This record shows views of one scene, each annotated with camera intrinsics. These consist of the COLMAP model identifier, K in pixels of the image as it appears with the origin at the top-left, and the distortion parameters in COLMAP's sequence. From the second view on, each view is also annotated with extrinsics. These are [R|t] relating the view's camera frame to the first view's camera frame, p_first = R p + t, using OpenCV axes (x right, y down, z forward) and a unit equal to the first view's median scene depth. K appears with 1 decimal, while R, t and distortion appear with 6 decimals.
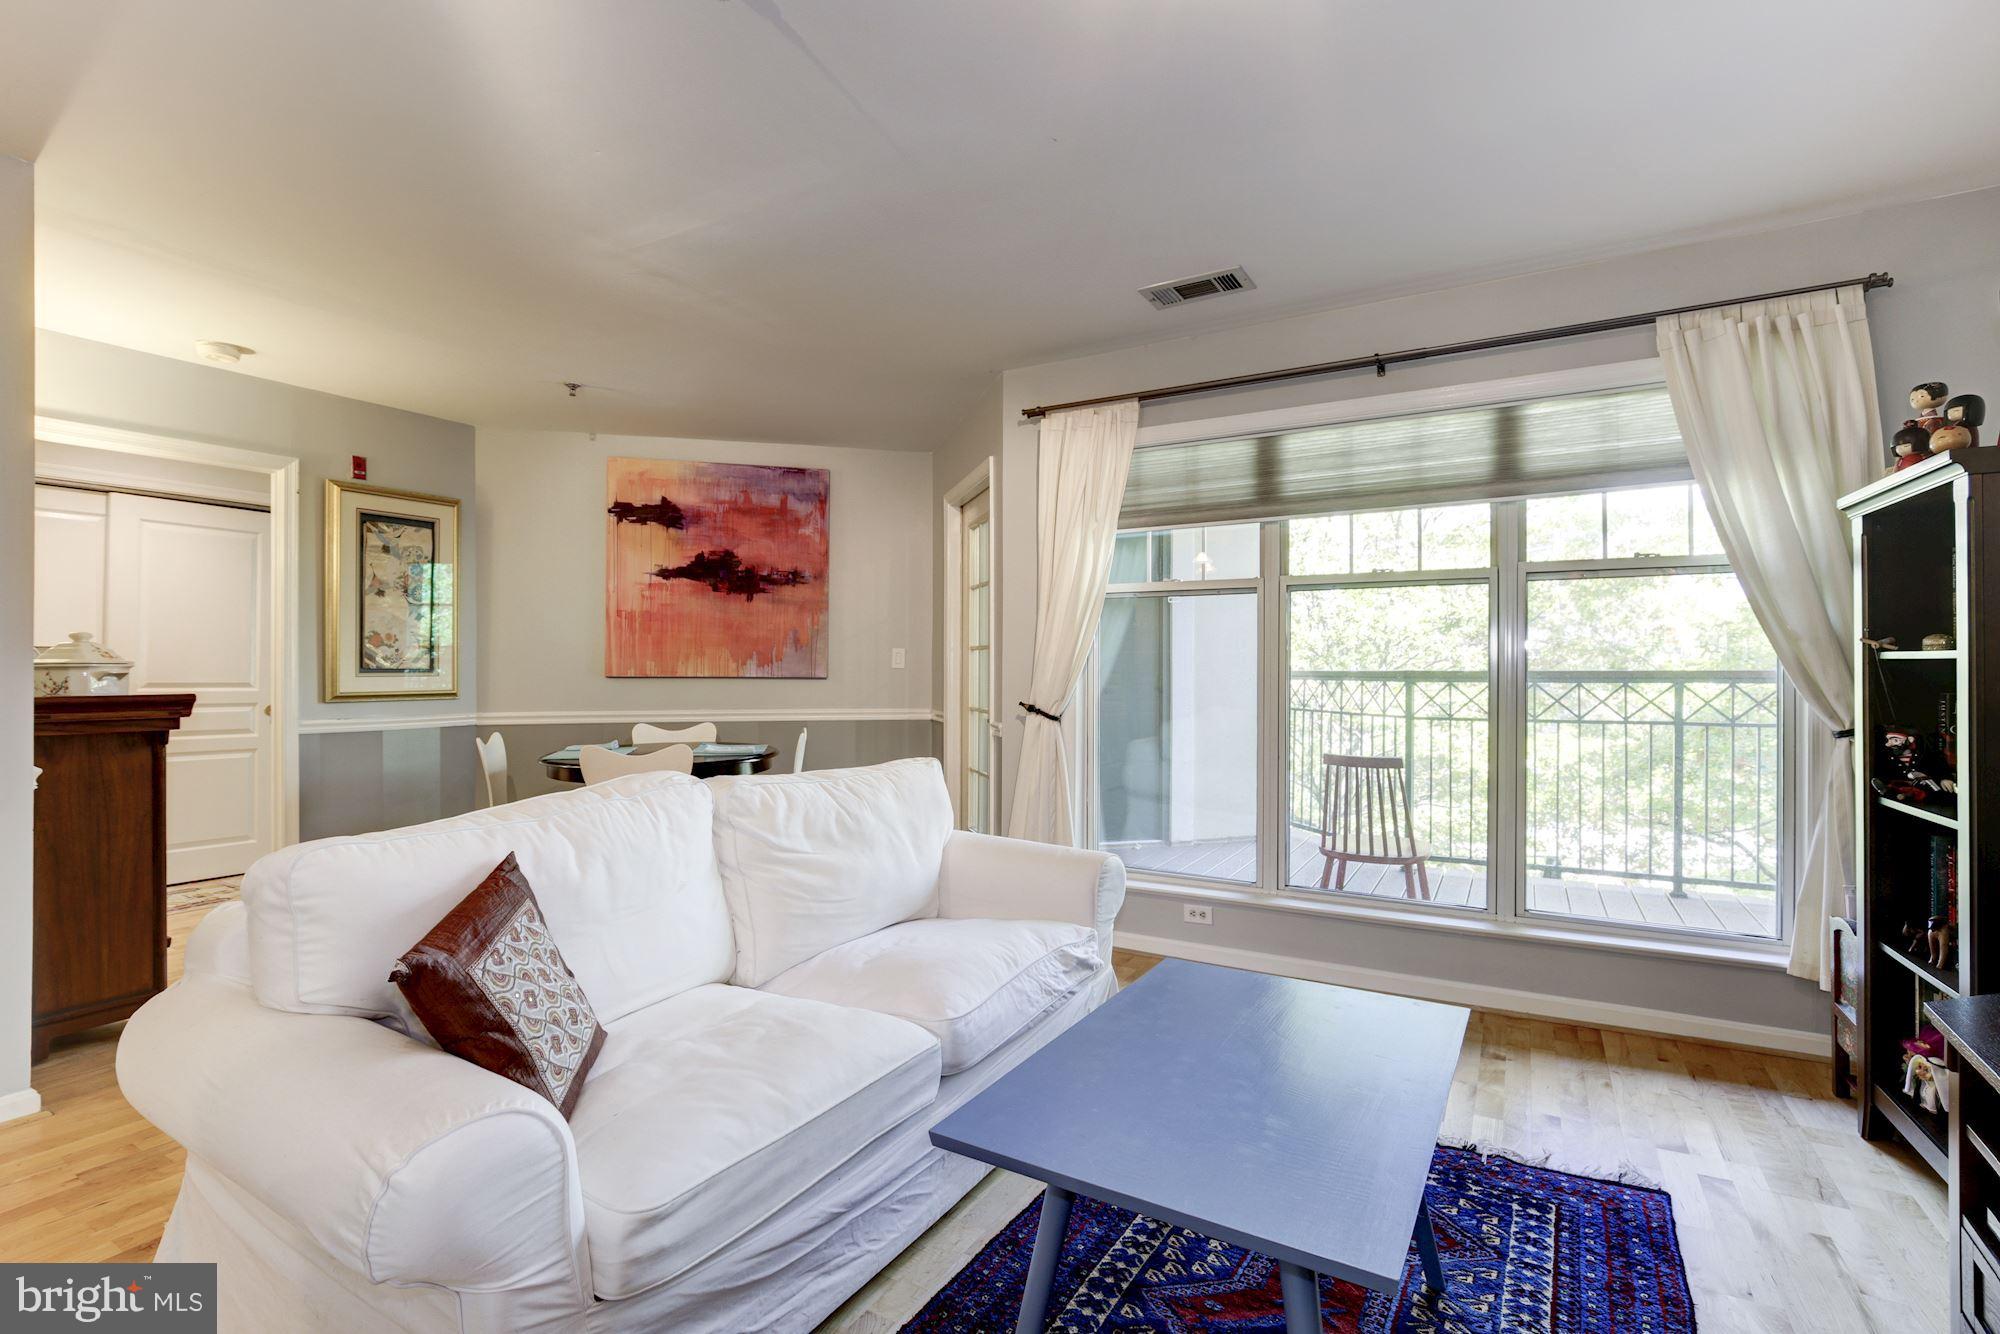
lens RADIAL K [[915.8, 0, 969.7], [0, 915.8, 662.4], [0, 0, 1]] dist [-0.014799, 0.003656]
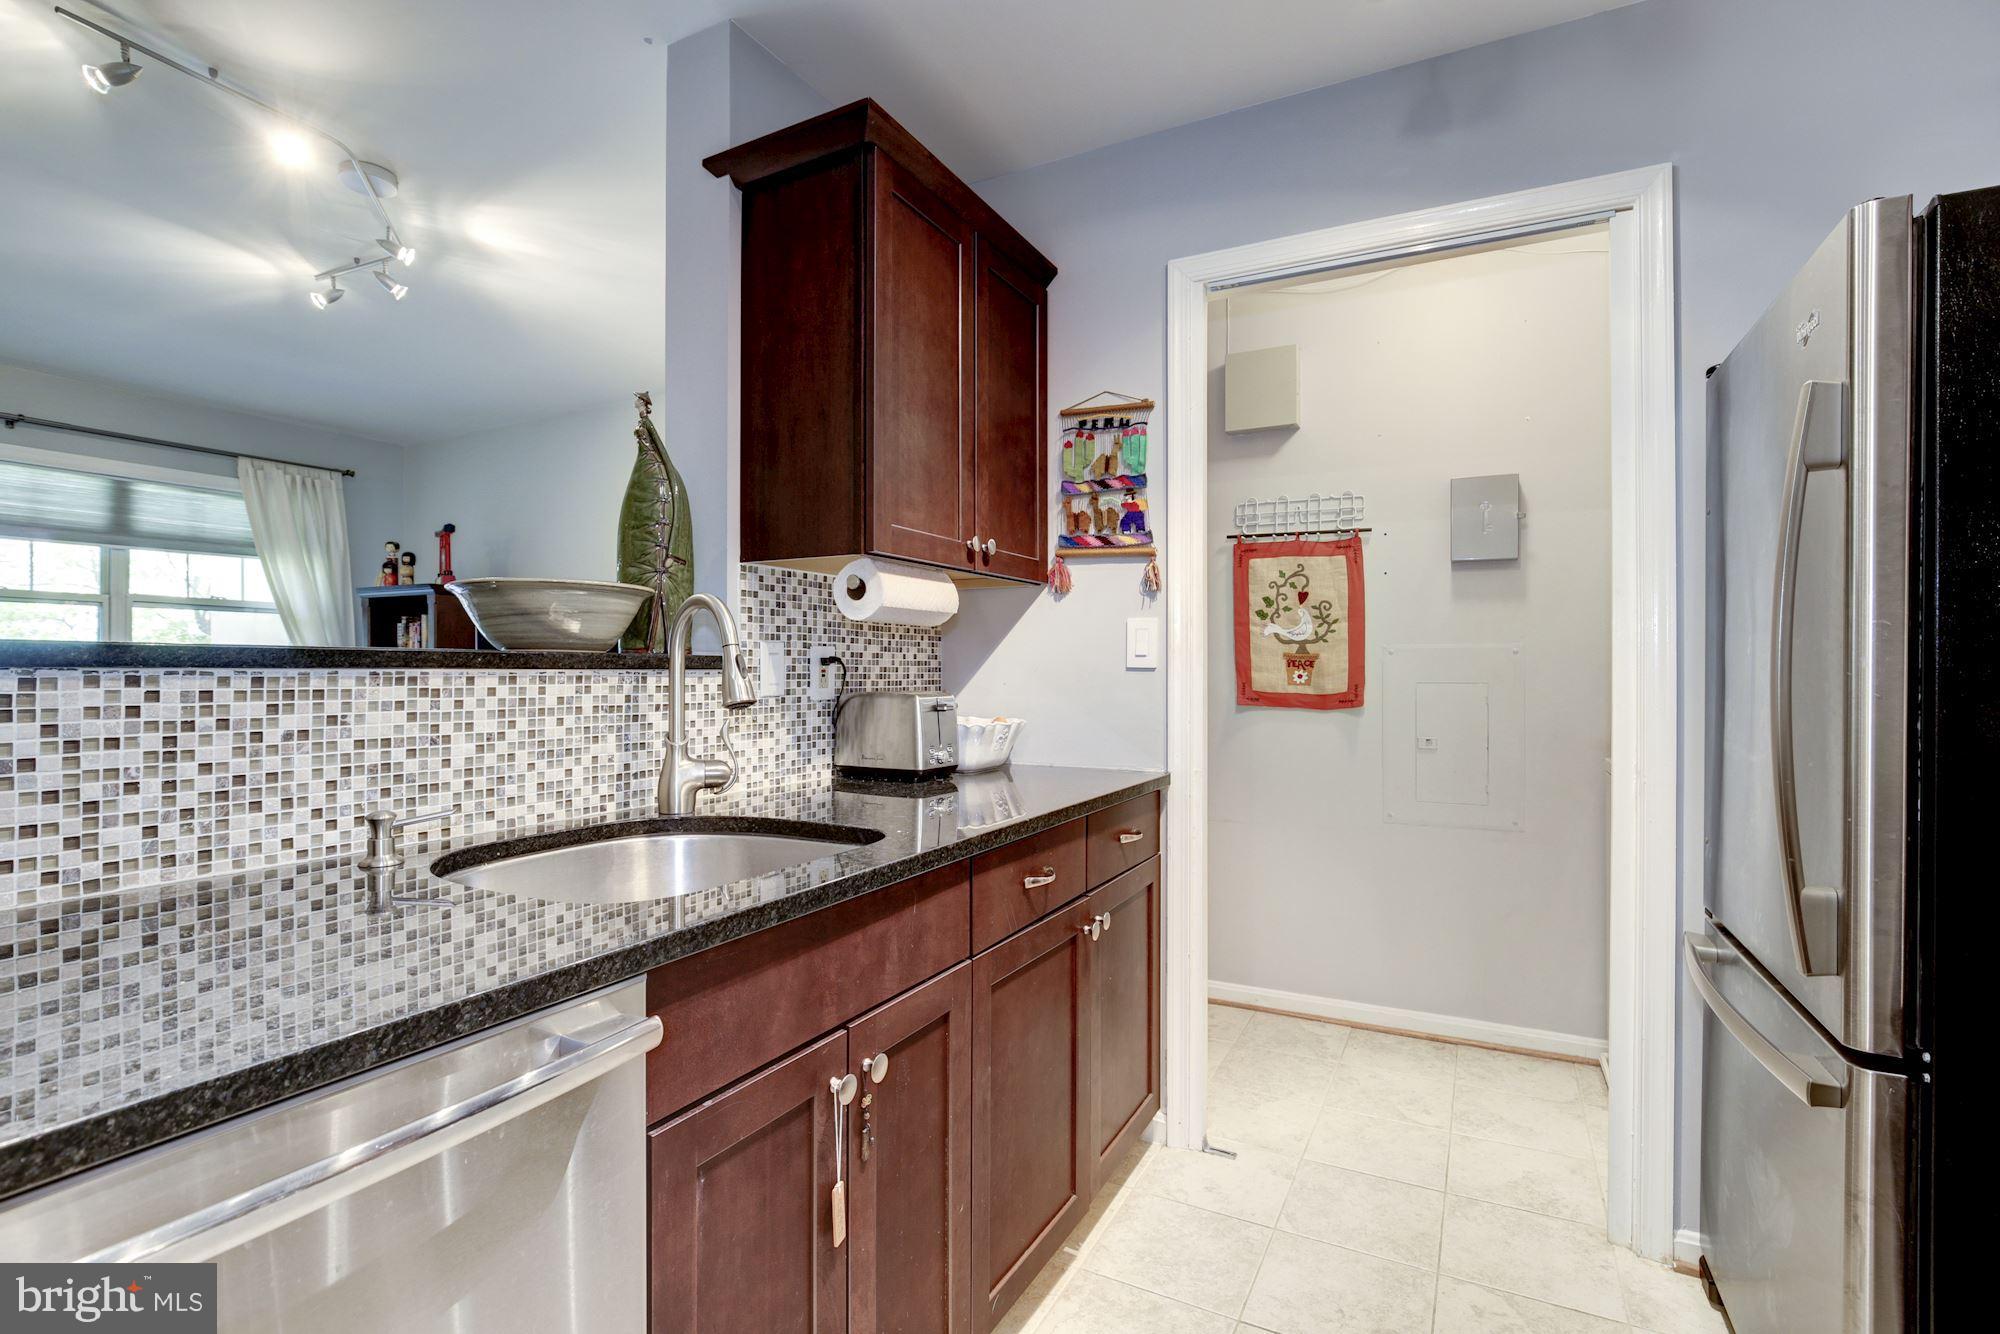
lens RADIAL K [[915.8, 0, 1012.8], [0, 915.8, 669.3], [0, 0, 1]] dist [-0.014799, 0.003656]
pose [[-0.055351, 0.005787, 0.998450, -0.538852], [-0.000537, 0.999983, -0.005826, 0.007025], [-0.998467, -0.000859, -0.055347, -0.169379]]
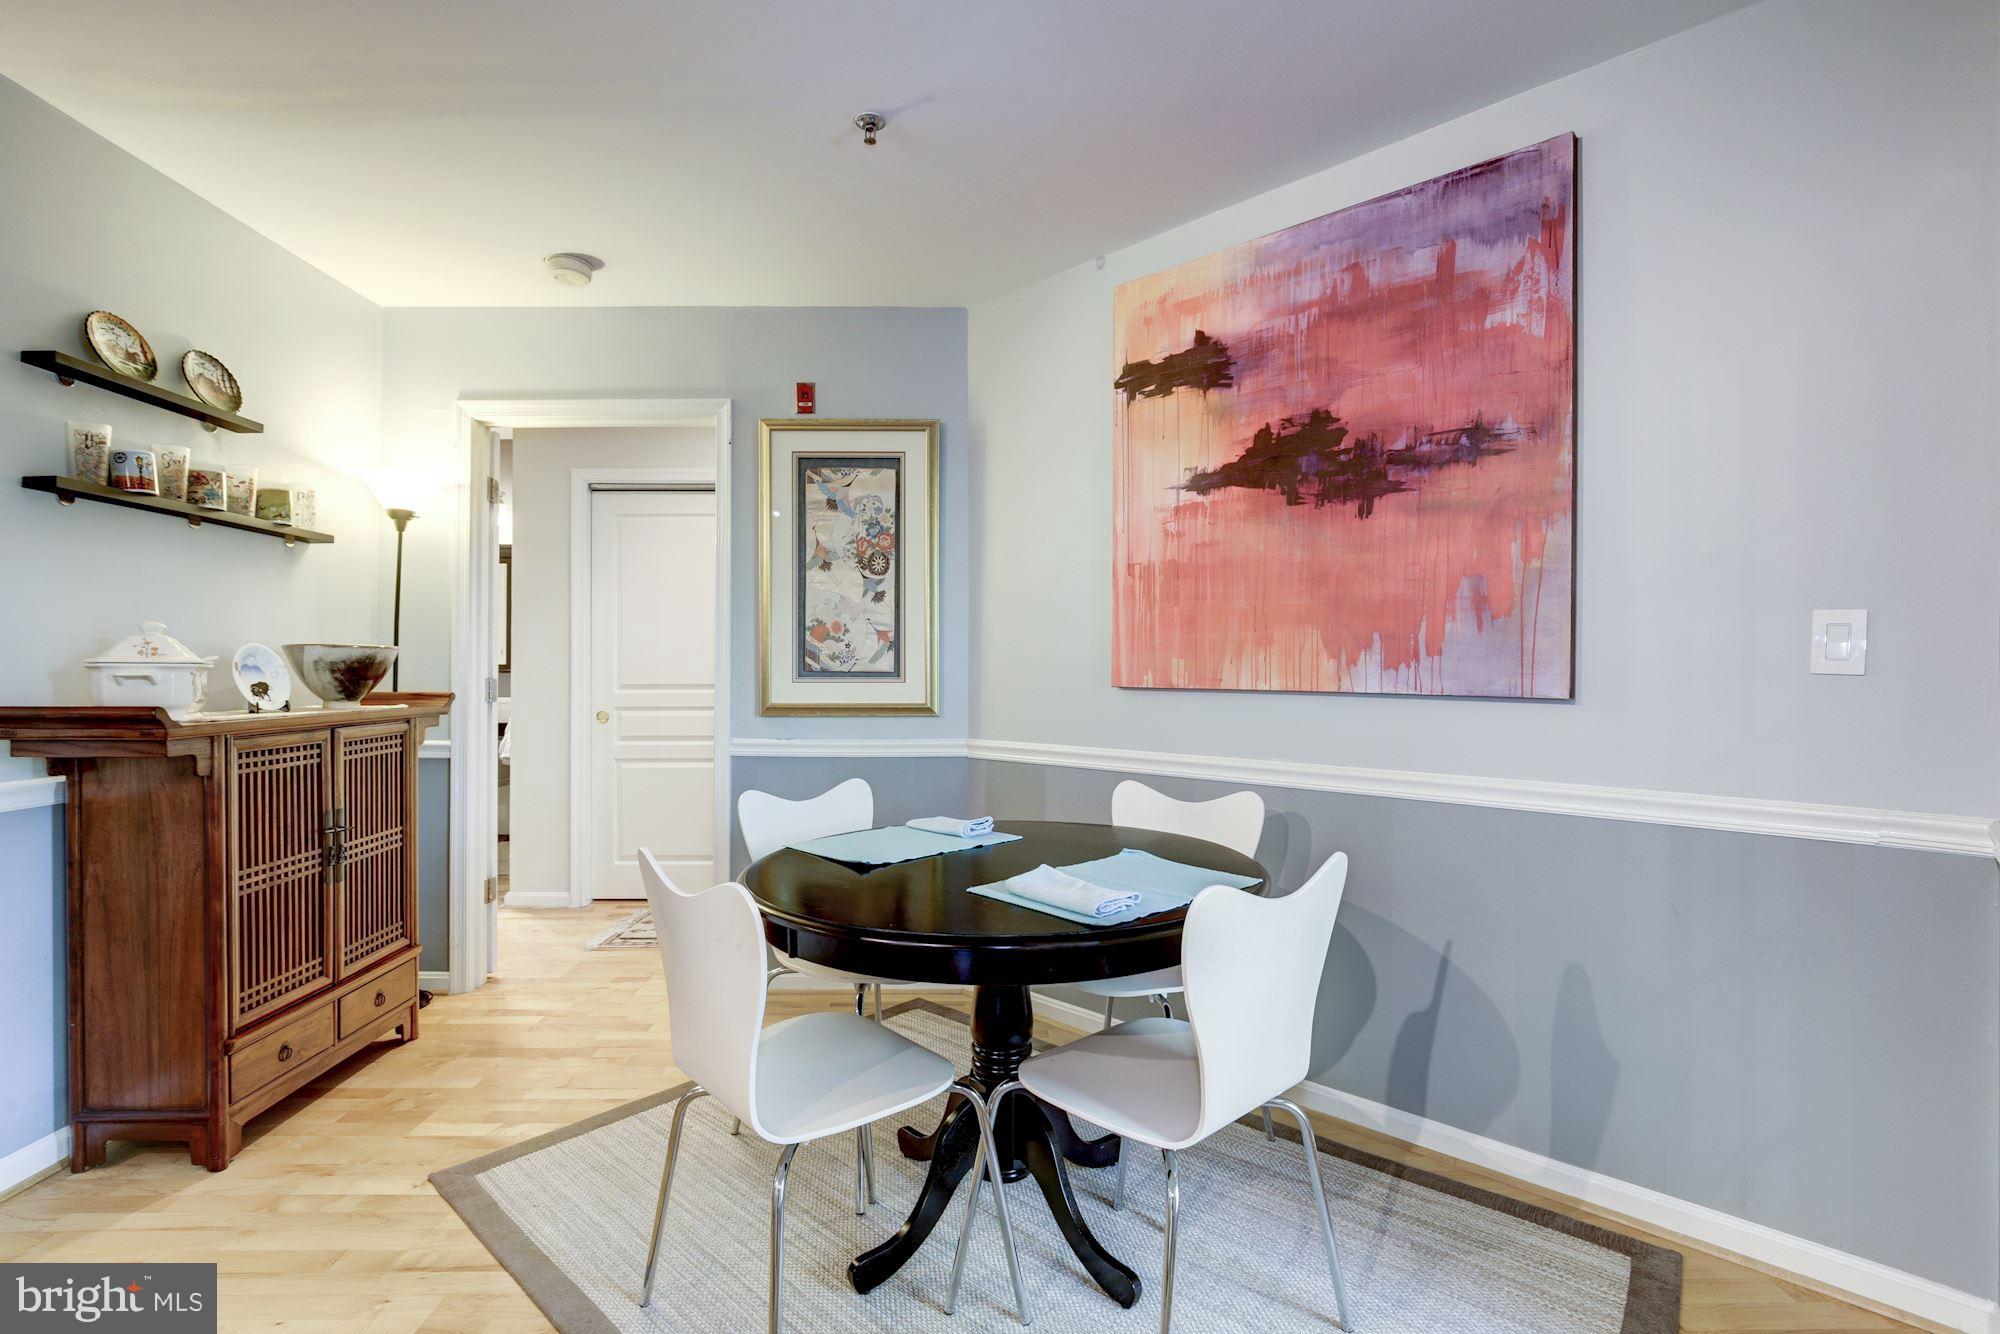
lens RADIAL K [[915.8, 0, 999.8], [0, 915.8, 665.3], [0, 0, 1]] dist [-0.014799, 0.003656]
pose [[0.533974, -0.003999, -0.845491, 0.033281], [0.002000, 0.999992, -0.003467, 0.004486], [0.845498, 0.000160, 0.533978, 0.683725]]
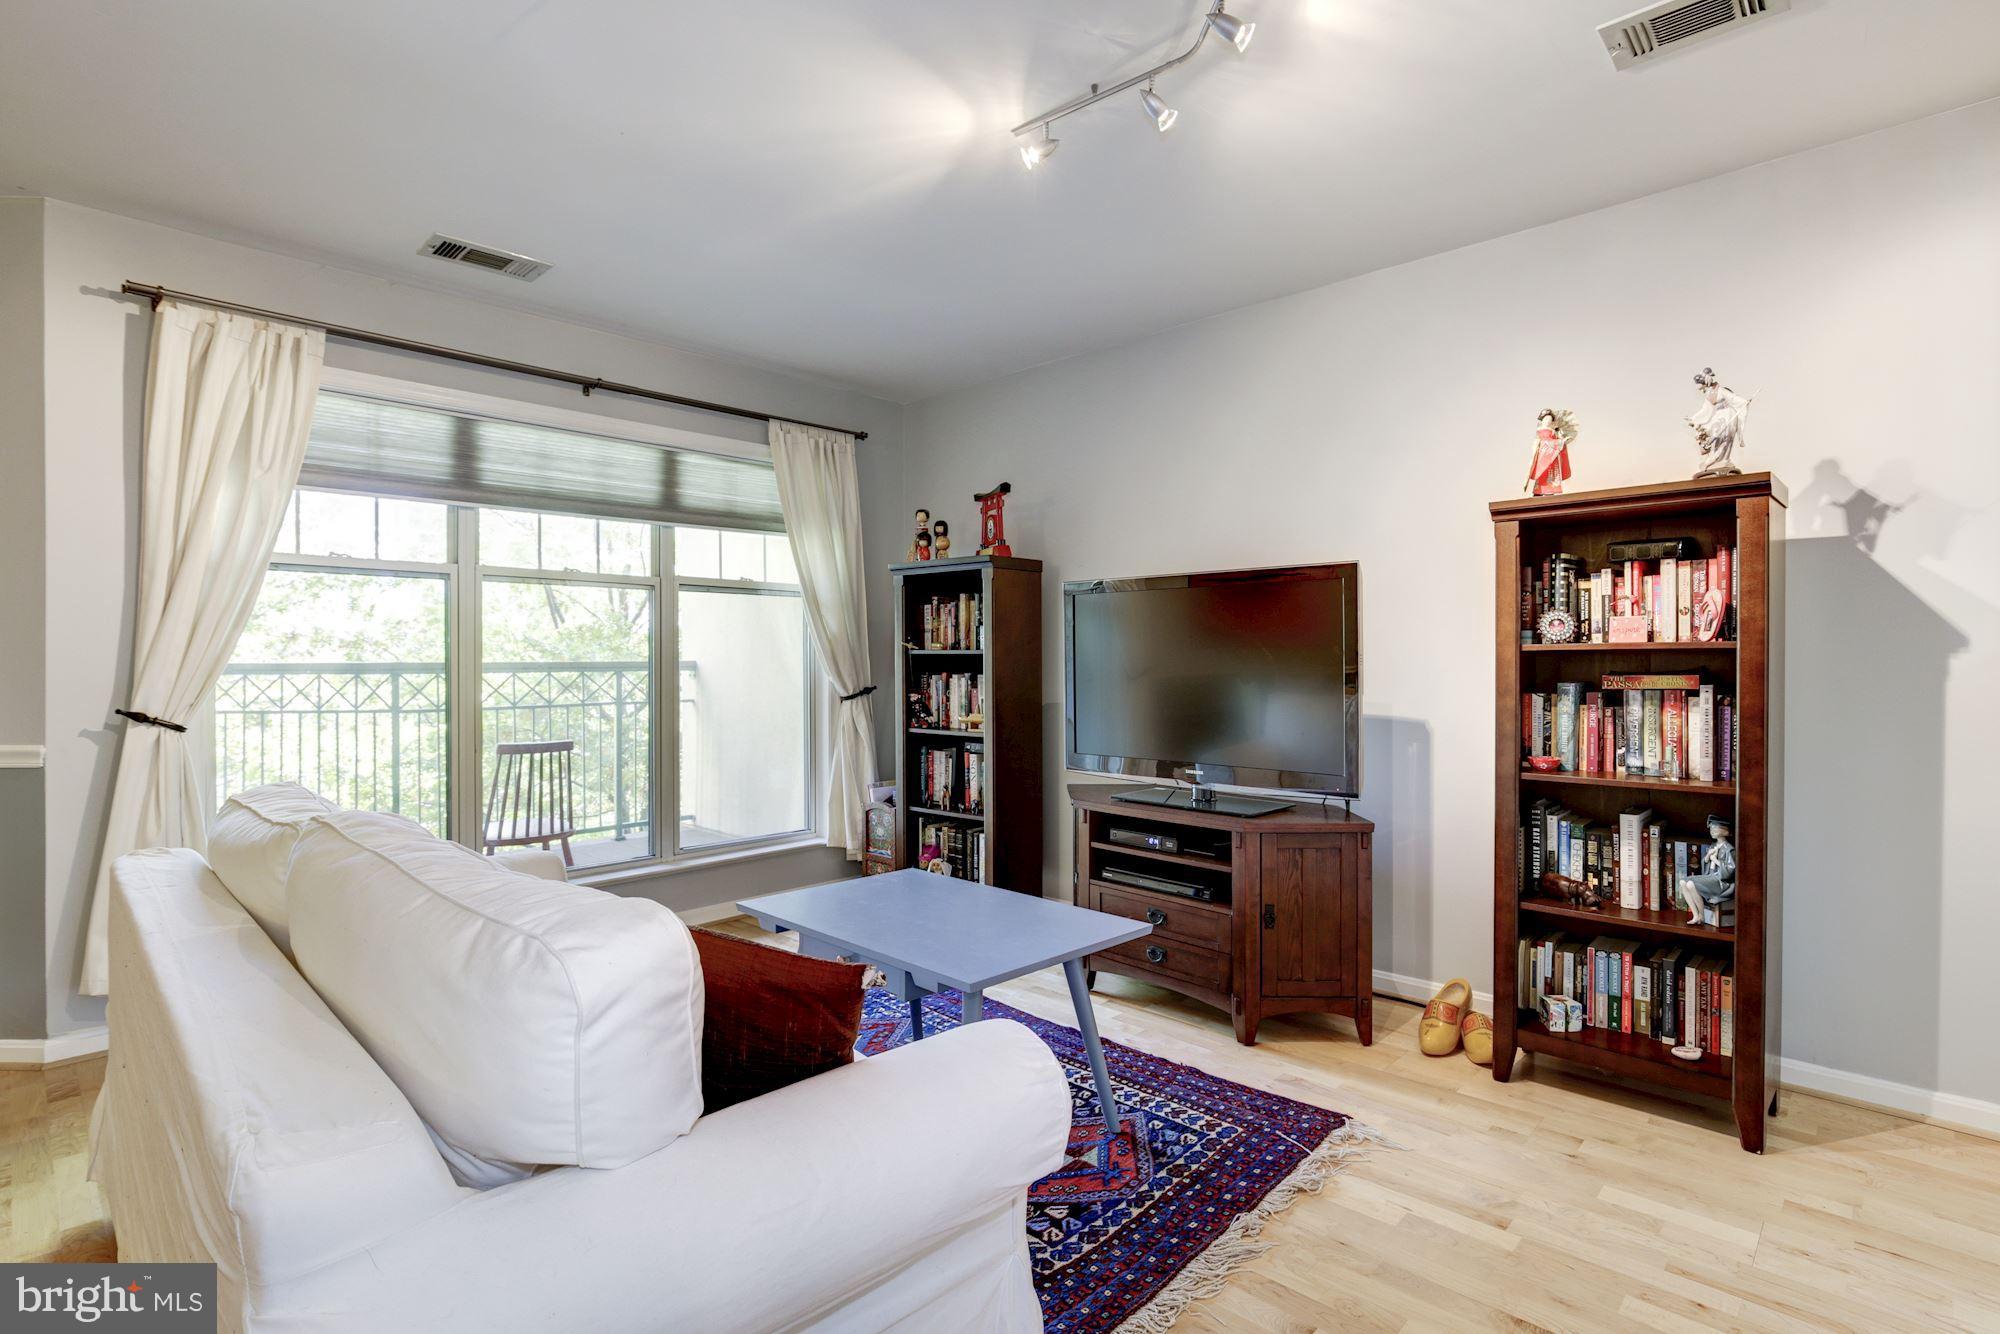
lens RADIAL K [[972.8, 0, 1003.9], [0, 972.8, 666.5], [0, 0, 1]] dist [0.000491, 0.000235]
pose [[0.247159, -0.007447, 0.968946, -0.380228], [-0.004733, 0.999949, 0.008892, 0.001197], [-0.968963, -0.006784, 0.247111, 0.142371]]
